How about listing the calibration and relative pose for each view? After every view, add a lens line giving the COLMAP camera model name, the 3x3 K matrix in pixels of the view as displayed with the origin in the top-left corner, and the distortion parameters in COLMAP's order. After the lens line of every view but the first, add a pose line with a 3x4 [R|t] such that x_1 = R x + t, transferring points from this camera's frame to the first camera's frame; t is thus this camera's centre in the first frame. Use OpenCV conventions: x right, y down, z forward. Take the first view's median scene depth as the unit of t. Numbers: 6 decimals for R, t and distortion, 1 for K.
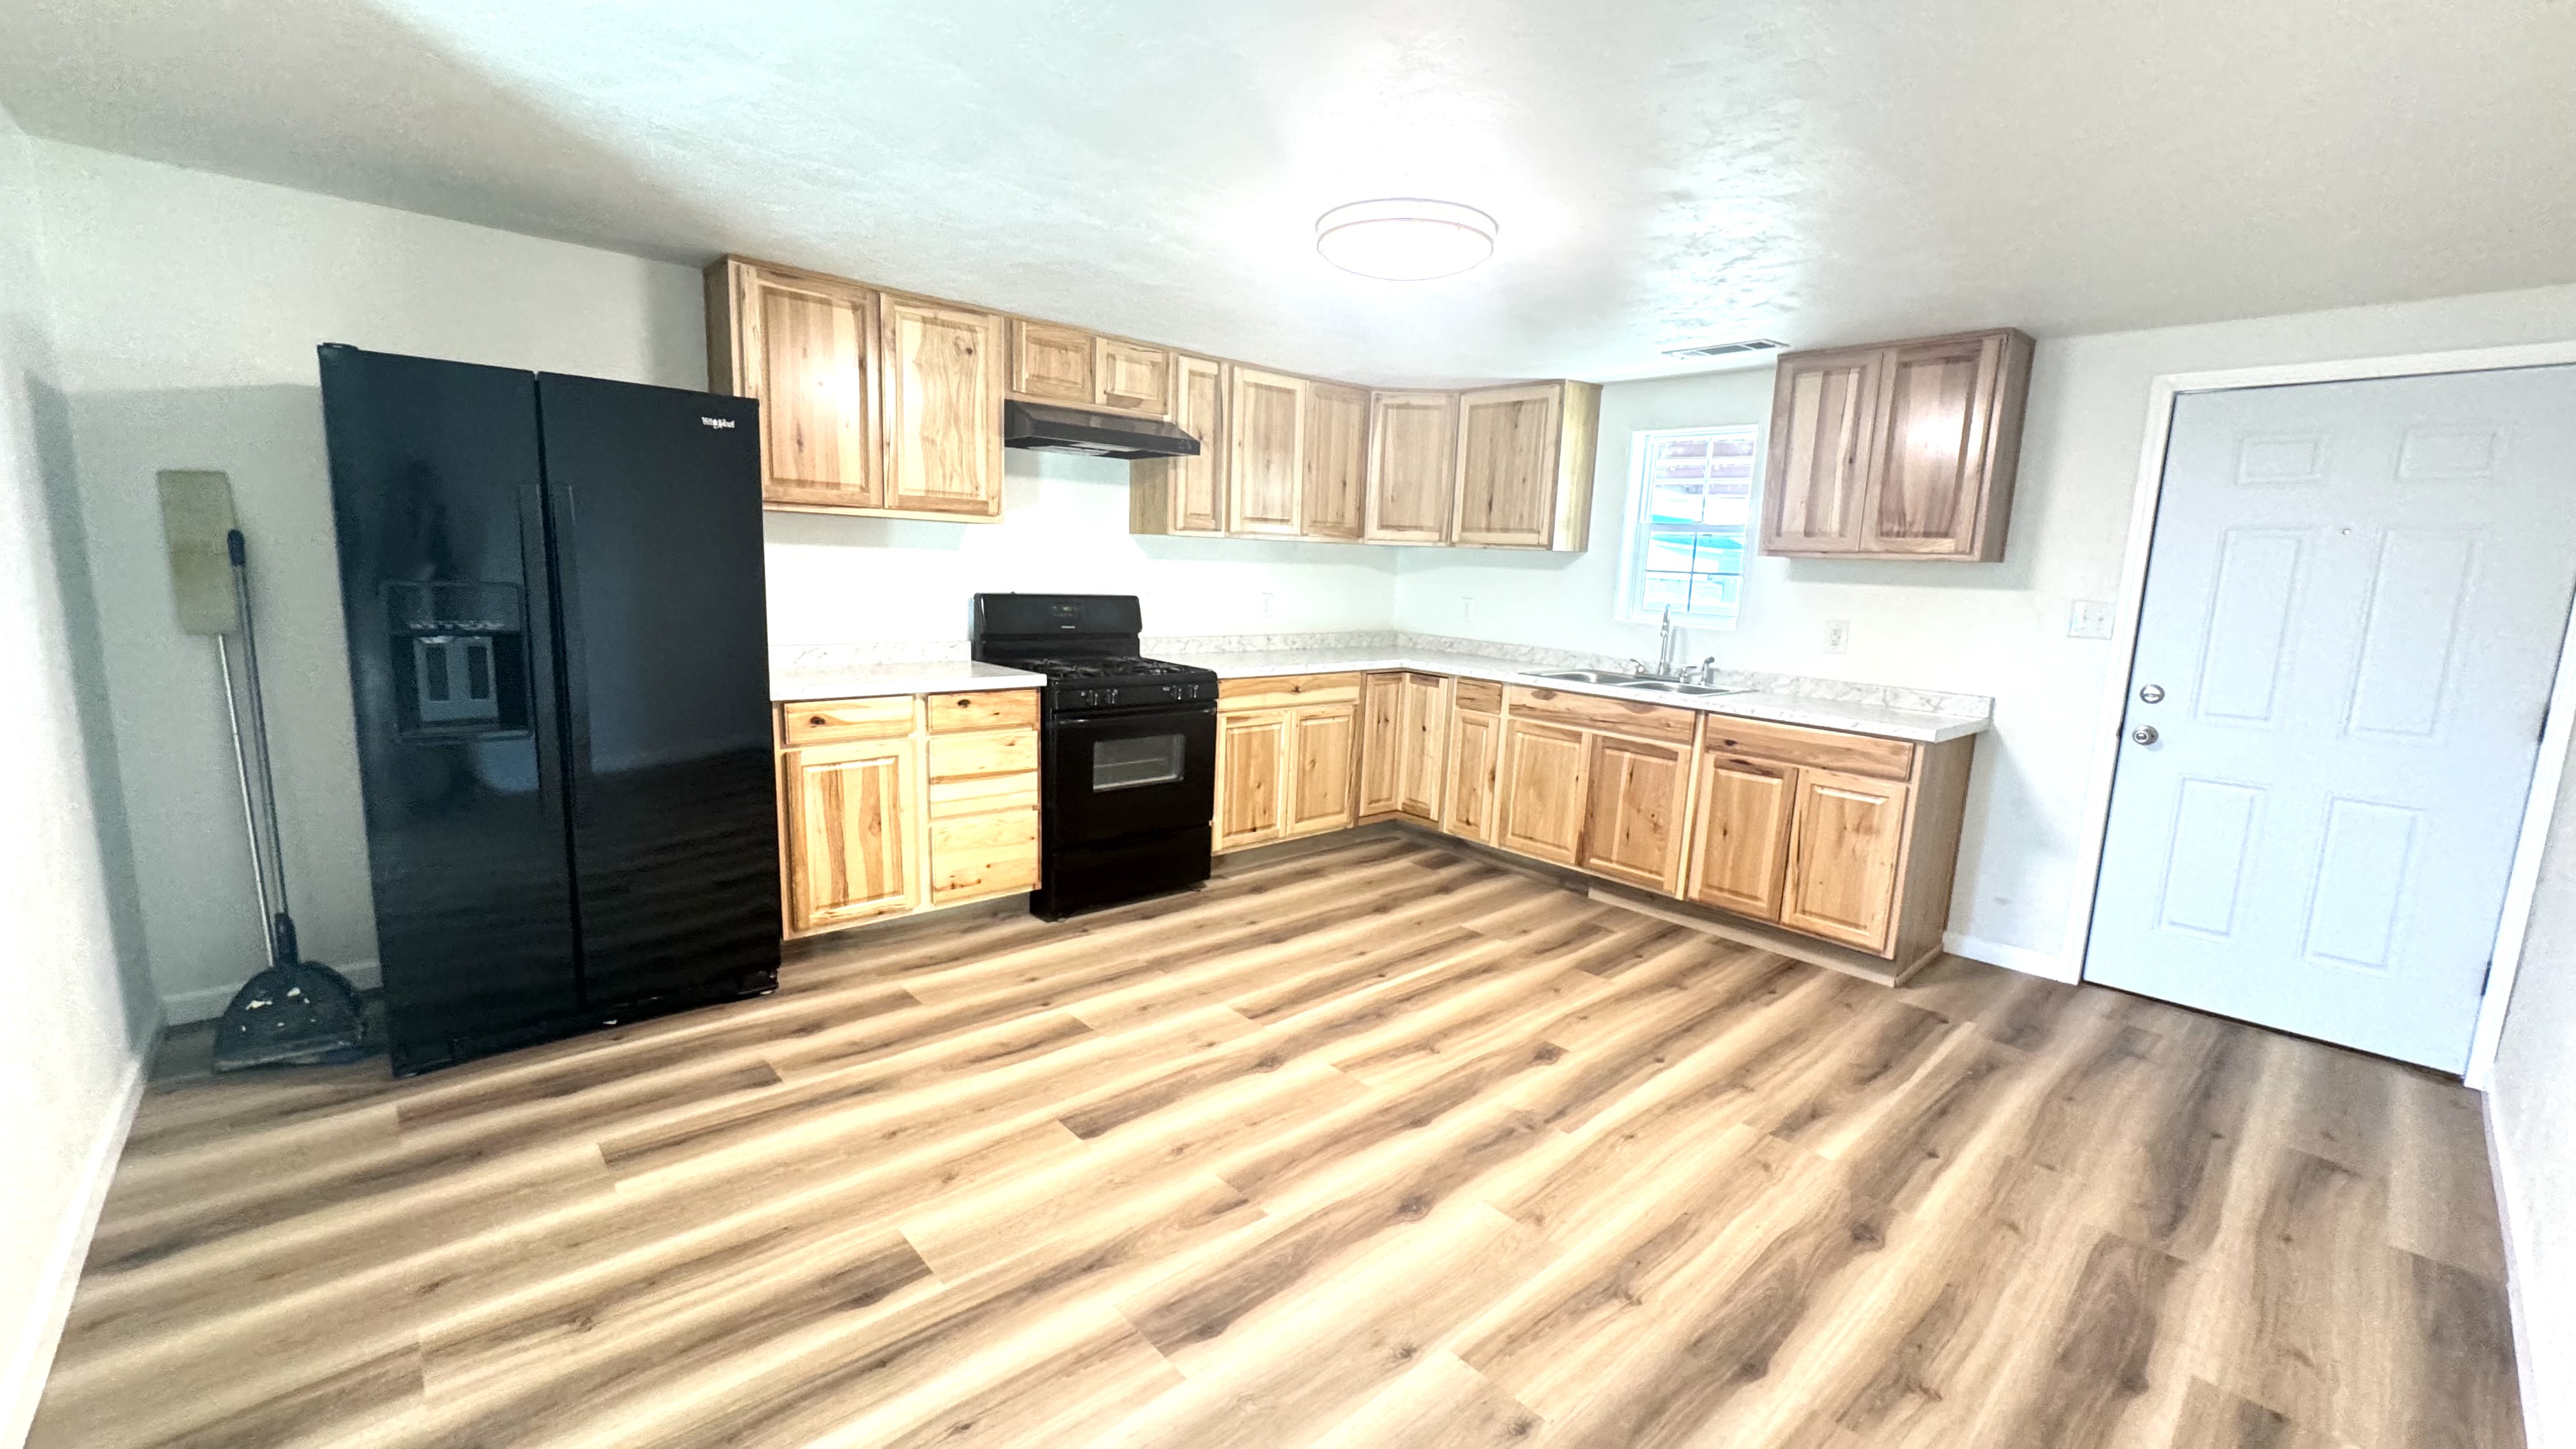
lens RADIAL K [[1038.5, 0, 1282.6], [0, 1038.5, 729.4], [0, 0, 1]] dist [-0.004786, -0.000377]
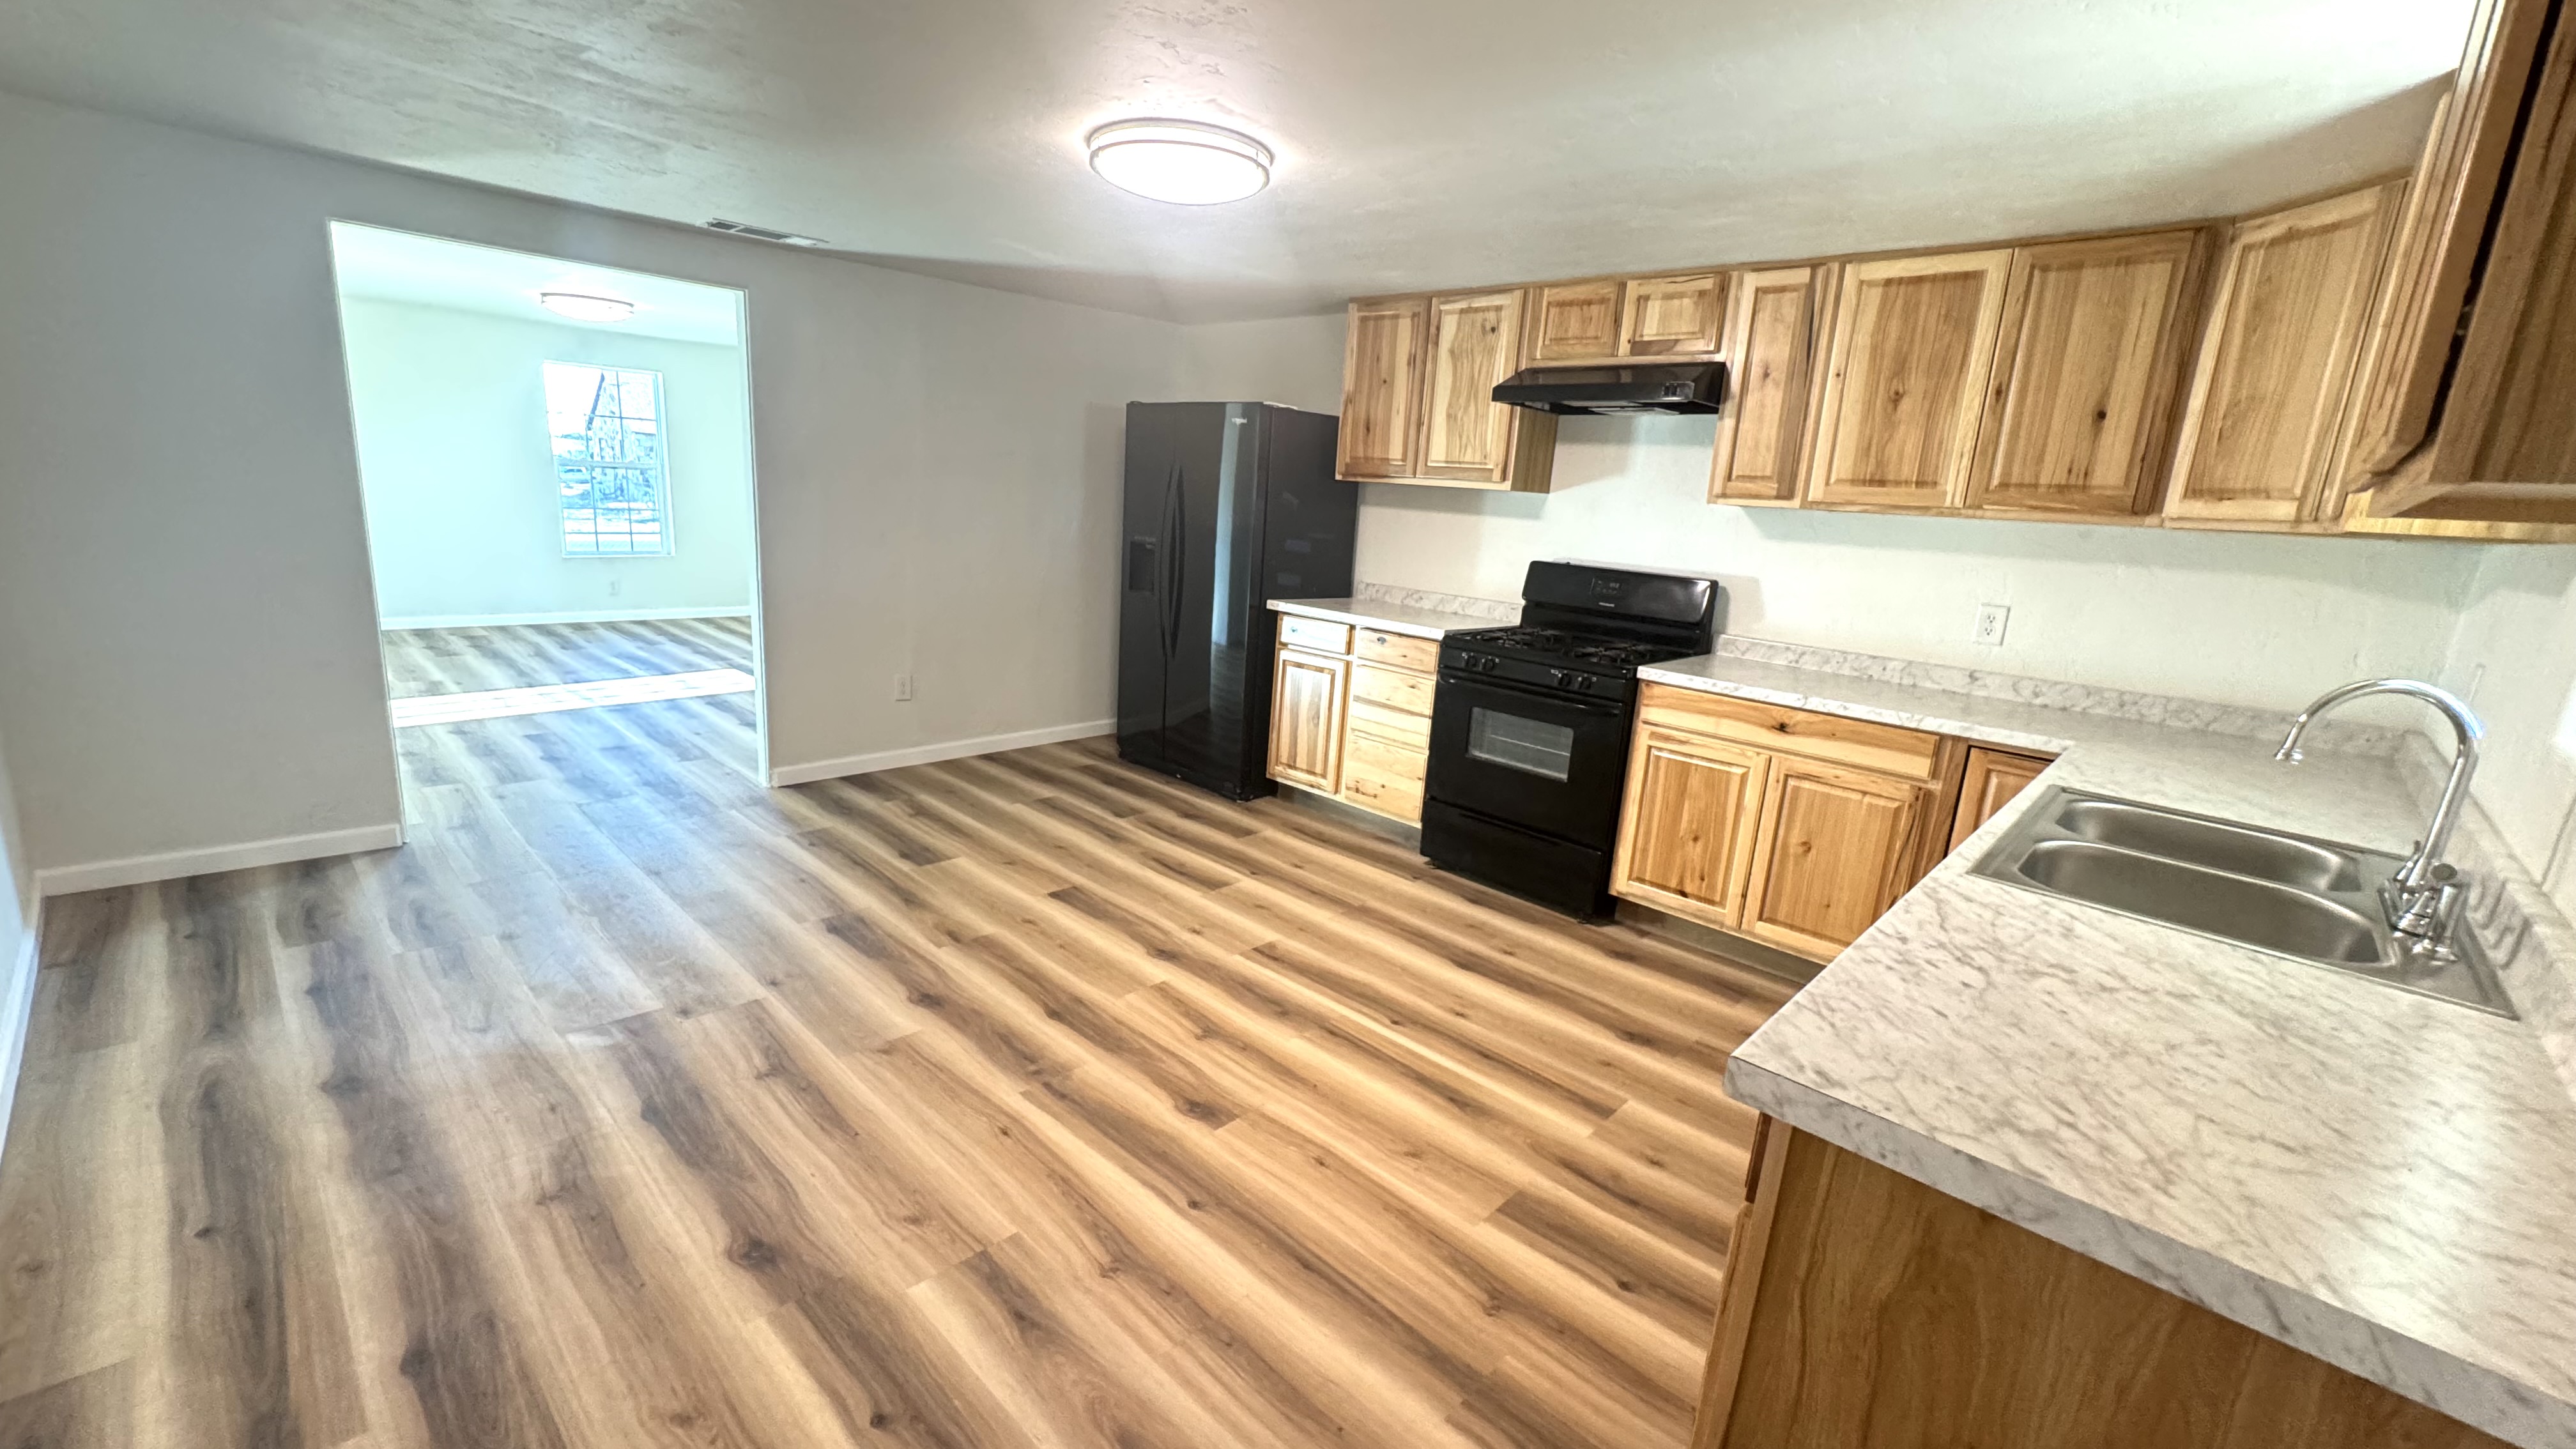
lens RADIAL K [[1038.5, 0, 1282.3], [0, 1038.5, 721.1], [0, 0, 1]] dist [-0.004786, -0.000377]
pose [[0.068166, 0.182504, -0.980839, 0.824086], [-0.224793, 0.960655, 0.163126, -0.099796], [0.972019, 0.209367, 0.106509, 0.760278]]
